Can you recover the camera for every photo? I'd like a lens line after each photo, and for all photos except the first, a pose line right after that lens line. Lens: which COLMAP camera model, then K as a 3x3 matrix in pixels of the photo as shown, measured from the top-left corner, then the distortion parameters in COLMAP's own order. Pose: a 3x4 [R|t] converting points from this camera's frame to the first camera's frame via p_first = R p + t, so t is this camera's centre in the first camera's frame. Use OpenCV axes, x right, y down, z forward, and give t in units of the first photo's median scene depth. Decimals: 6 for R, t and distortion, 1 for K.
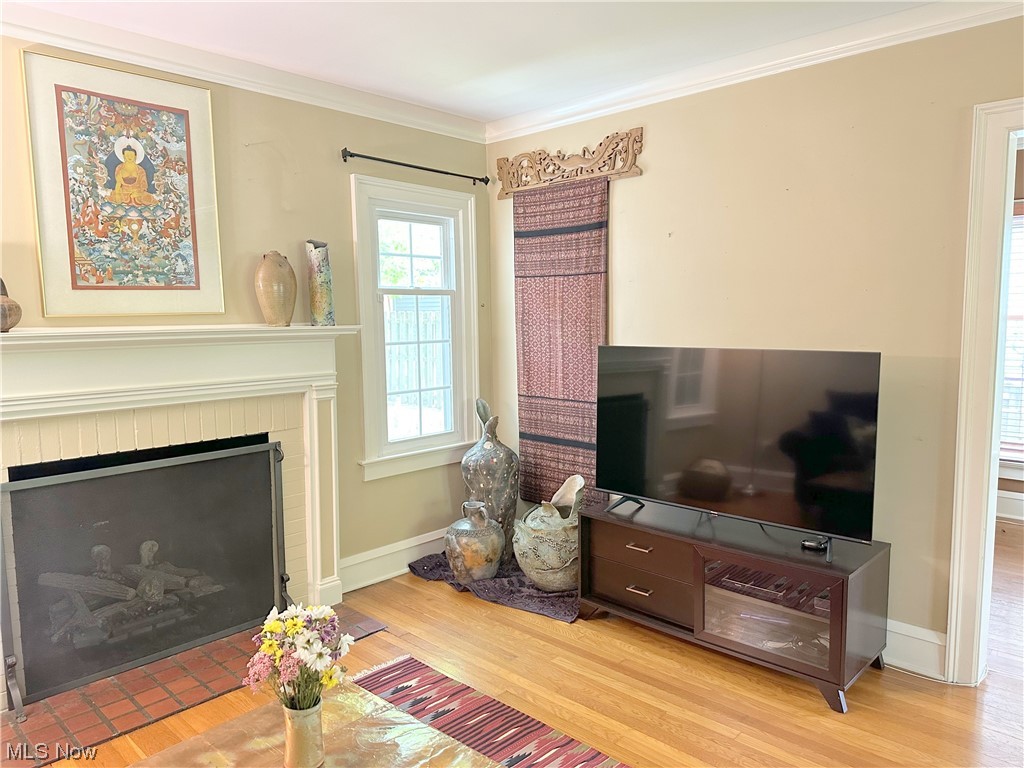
lens RADIAL K [[748.5, 0, 511.8], [0, 748.5, 370.5], [0, 0, 1]] dist [0.059694, -0.066062]
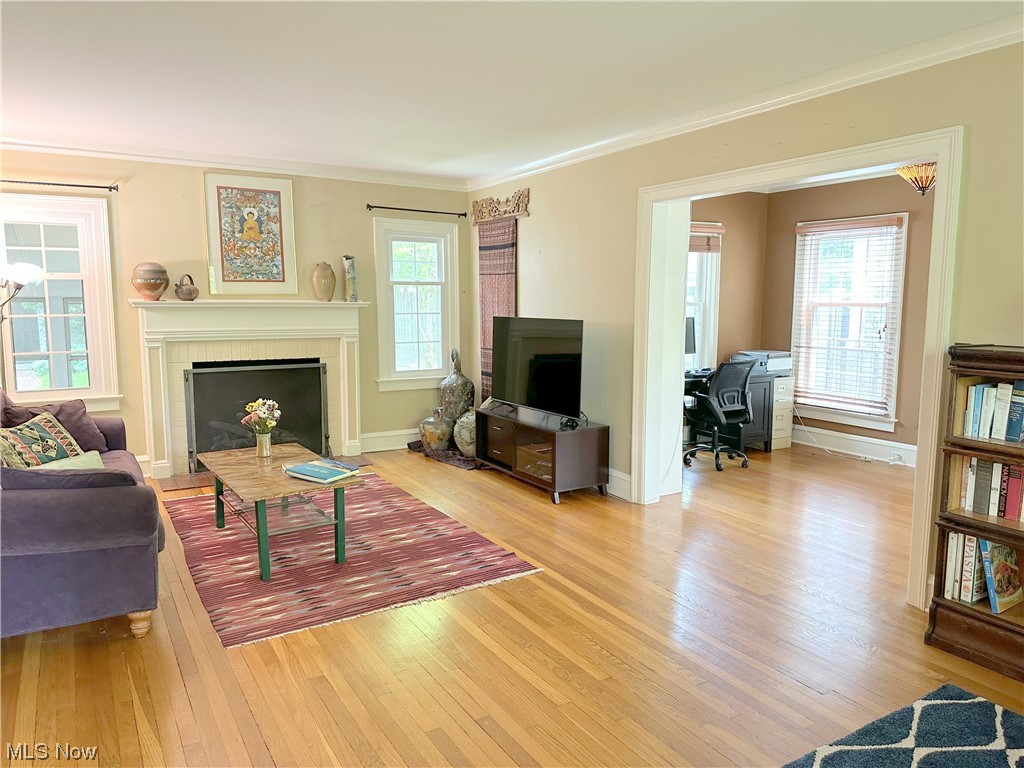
lens RADIAL K [[748.5, 0, 511.8], [0, 748.5, 370.5], [0, 0, 1]] dist [0.059694, -0.066062]
pose [[0.965362, 0.041888, -0.257528, 0.597450], [-0.036232, 0.998987, 0.026672, 0.044138], [0.258385, -0.016418, 0.965903, -0.659975]]
